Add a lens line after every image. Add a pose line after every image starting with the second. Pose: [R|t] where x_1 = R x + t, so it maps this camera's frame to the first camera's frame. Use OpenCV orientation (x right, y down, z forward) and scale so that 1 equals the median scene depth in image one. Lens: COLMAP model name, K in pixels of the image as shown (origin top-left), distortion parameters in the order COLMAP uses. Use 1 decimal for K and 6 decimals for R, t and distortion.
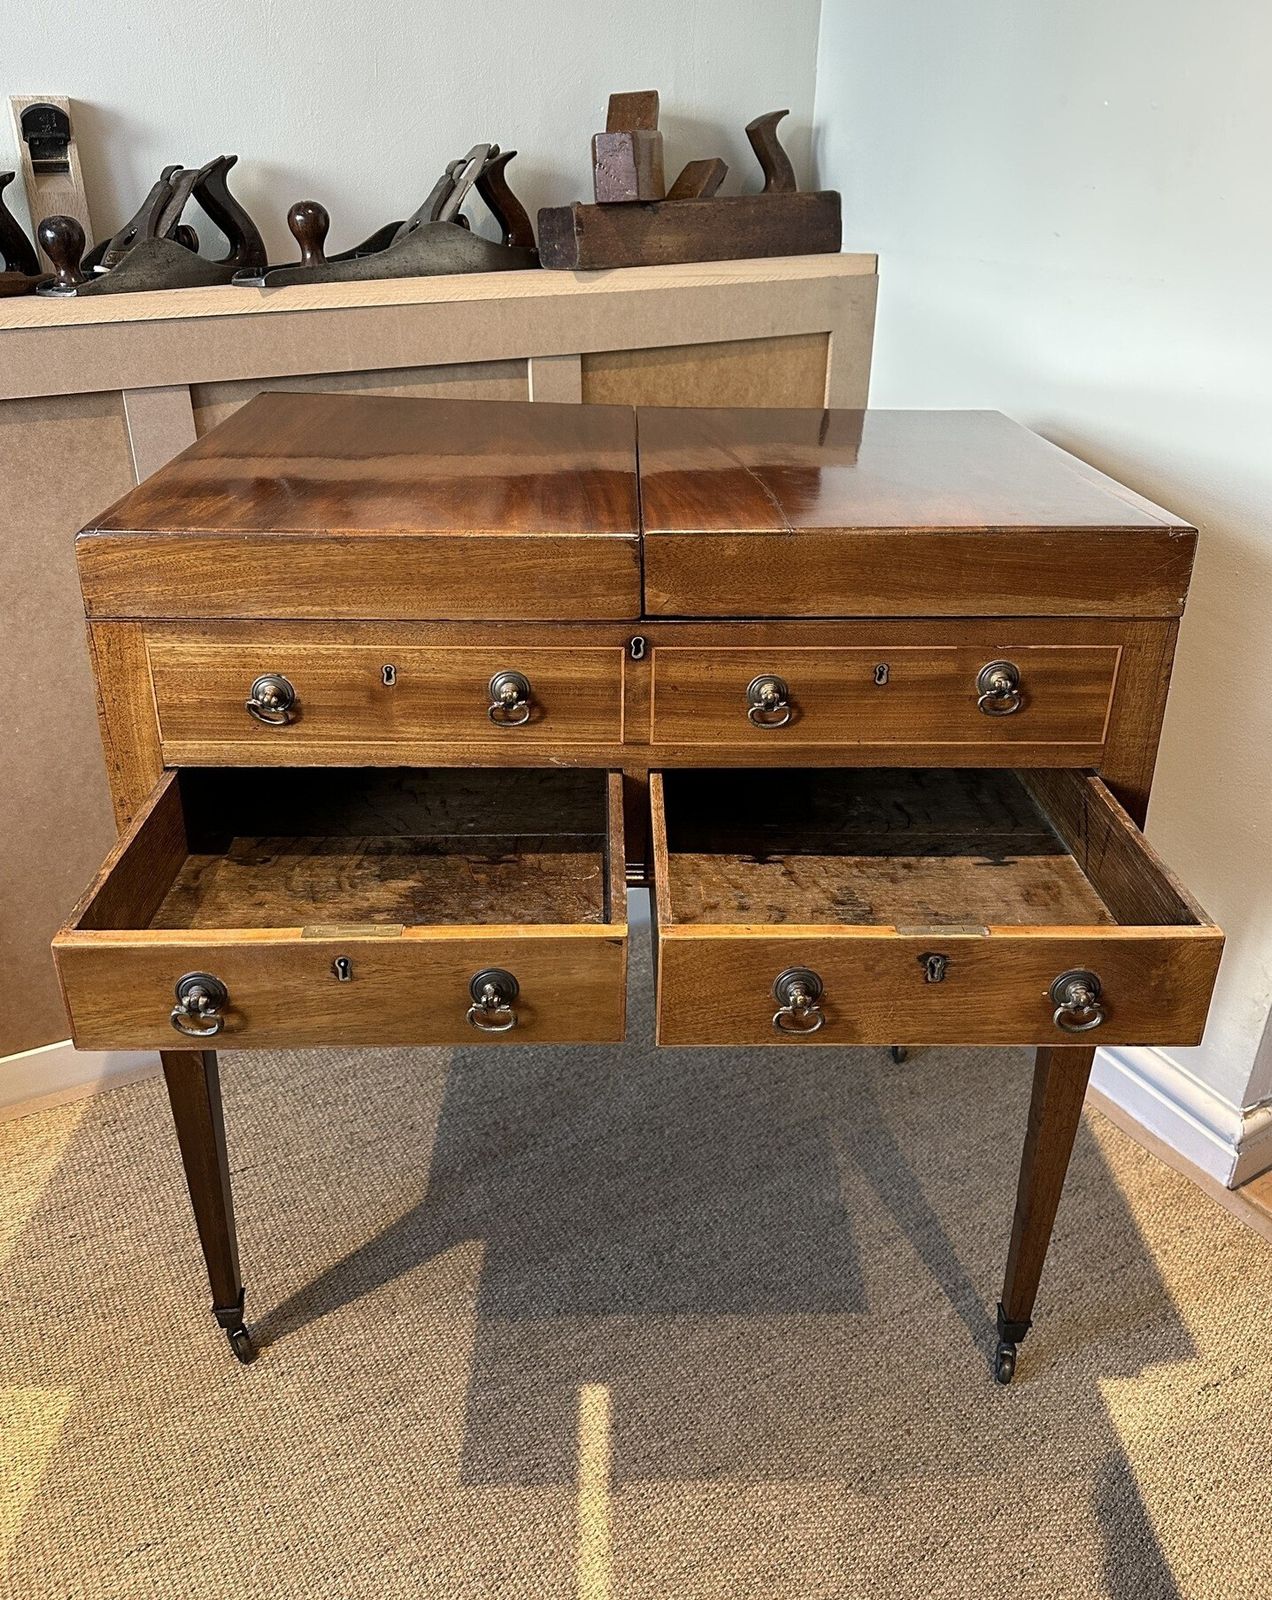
lens RADIAL K [[1228.9, 0, 623.3], [0, 1228.9, 756.7], [0, 0, 1]] dist [0.080148, -0.130676]
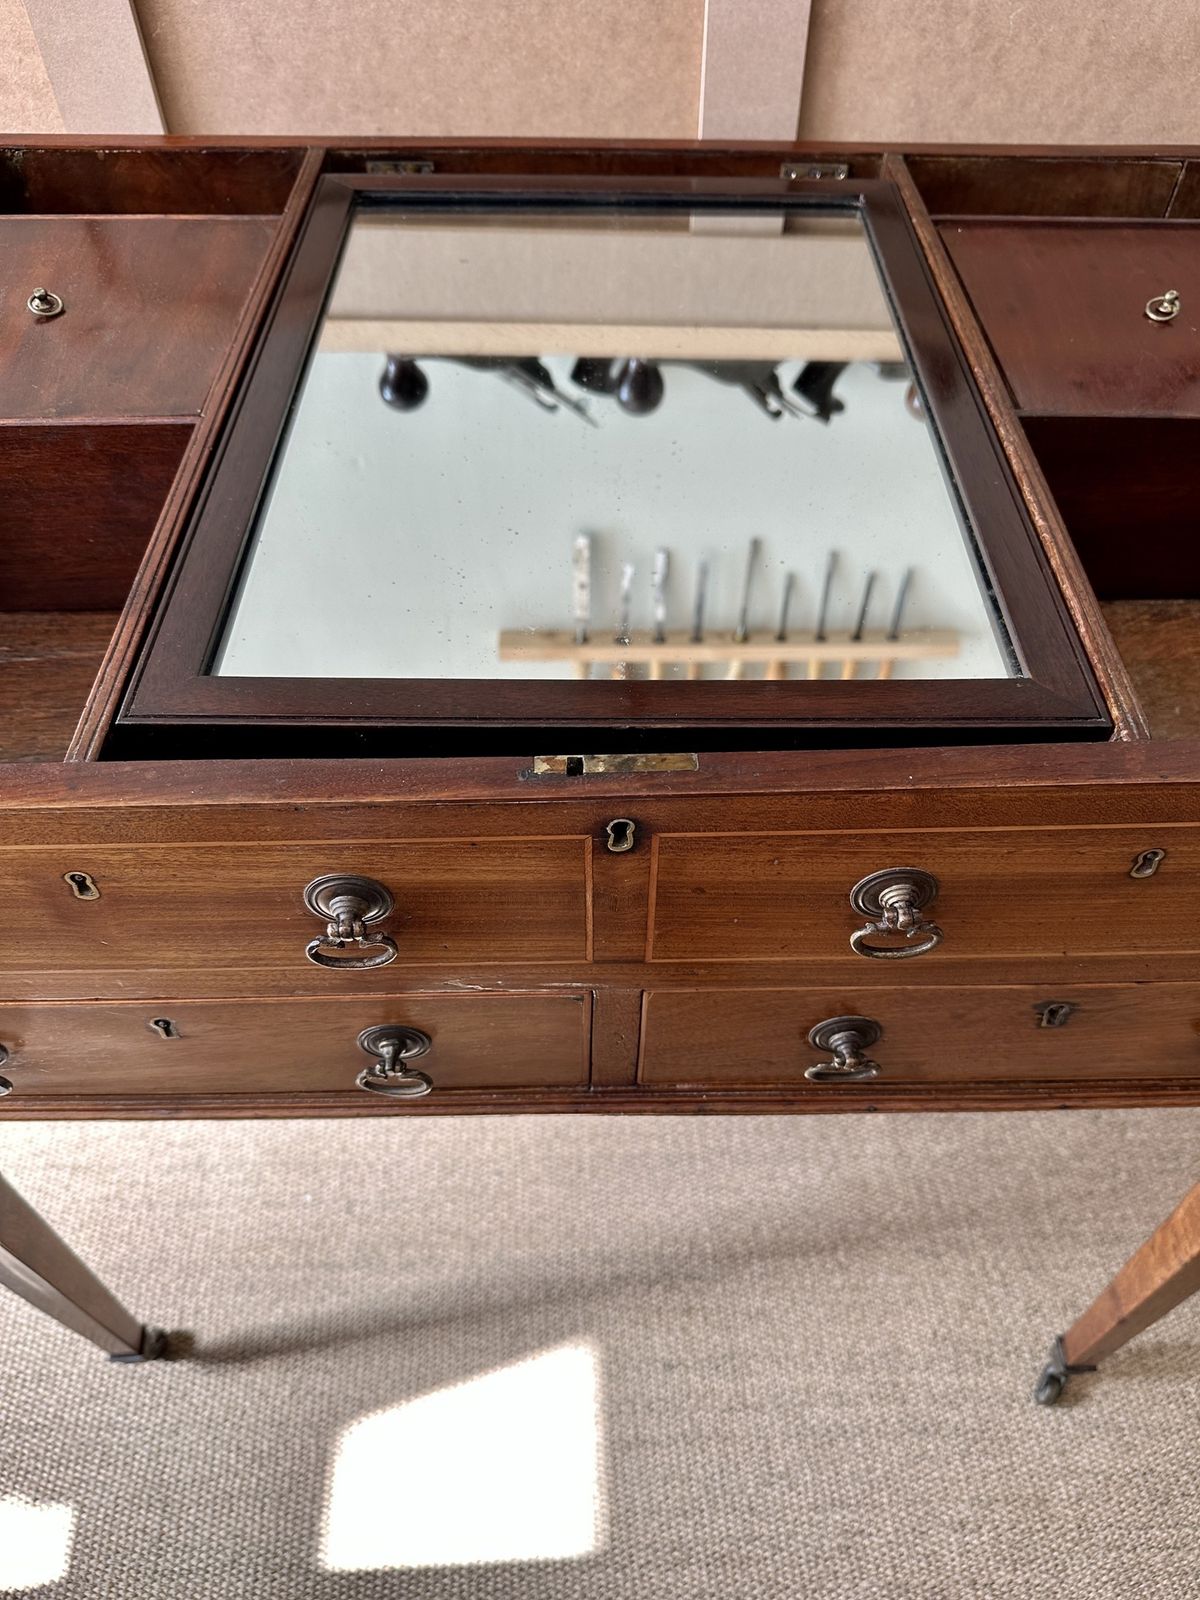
lens RADIAL K [[1172.1, 0, 602.9], [0, 1172.1, 808.2], [0, 0, 1]] dist [-0.024553, 0.004867]
pose [[0.897962, 0.339673, -0.279798, -0.157479], [-0.193393, 0.875701, 0.442433, -0.168897], [0.395302, -0.343177, 0.852036, 0.376562]]
